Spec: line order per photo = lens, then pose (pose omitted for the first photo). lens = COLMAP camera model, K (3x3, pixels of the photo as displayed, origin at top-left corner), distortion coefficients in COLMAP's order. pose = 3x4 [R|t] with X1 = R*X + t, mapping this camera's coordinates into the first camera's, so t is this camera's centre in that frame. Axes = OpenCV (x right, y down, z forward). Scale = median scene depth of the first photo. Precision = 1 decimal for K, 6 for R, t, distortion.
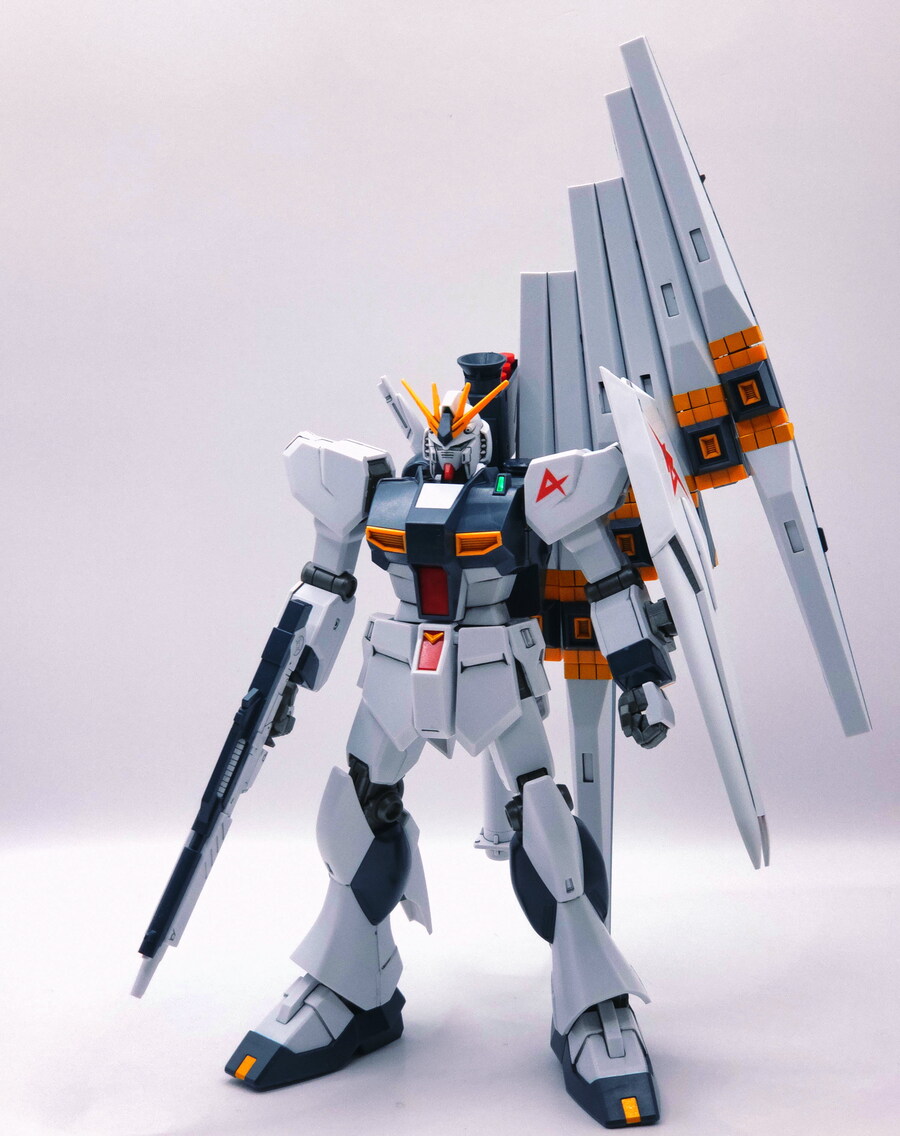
lens RADIAL K [[2454.3, 0, 450.0], [0, 2454.3, 568.0], [0, 0, 1]] dist [0.026117, 0.494935]
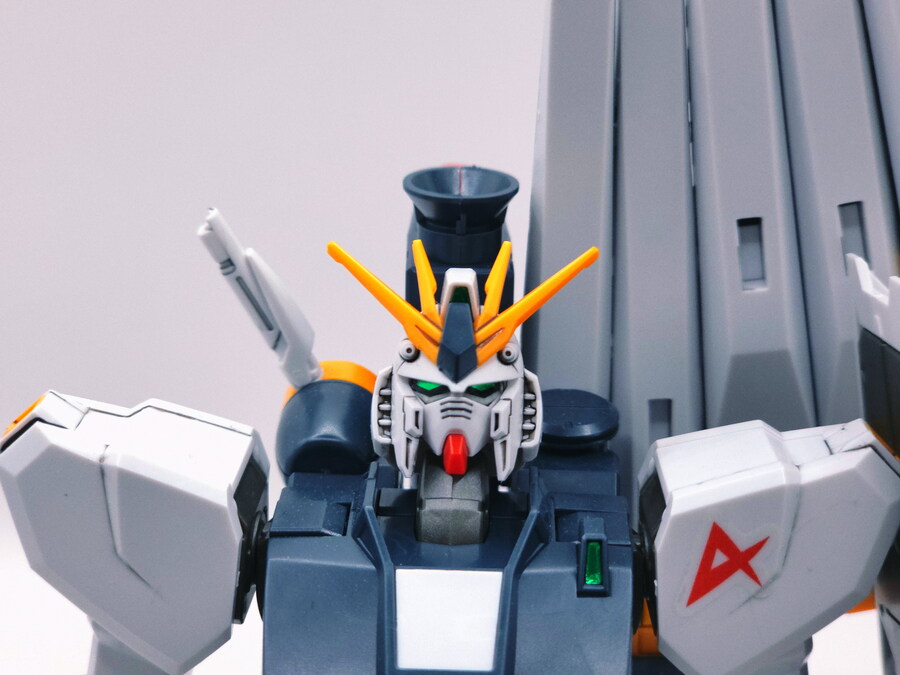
lens RADIAL K [[2041.2, 0, 450.0], [0, 2041.2, 337.5], [0, 0, 1]] dist [0.020298, 0.004852]
pose [[0.963280, -0.087572, 0.253816, -0.080728], [0.020834, 0.966844, 0.254515, -0.150322], [-0.267689, -0.239881, 0.933166, 0.692209]]
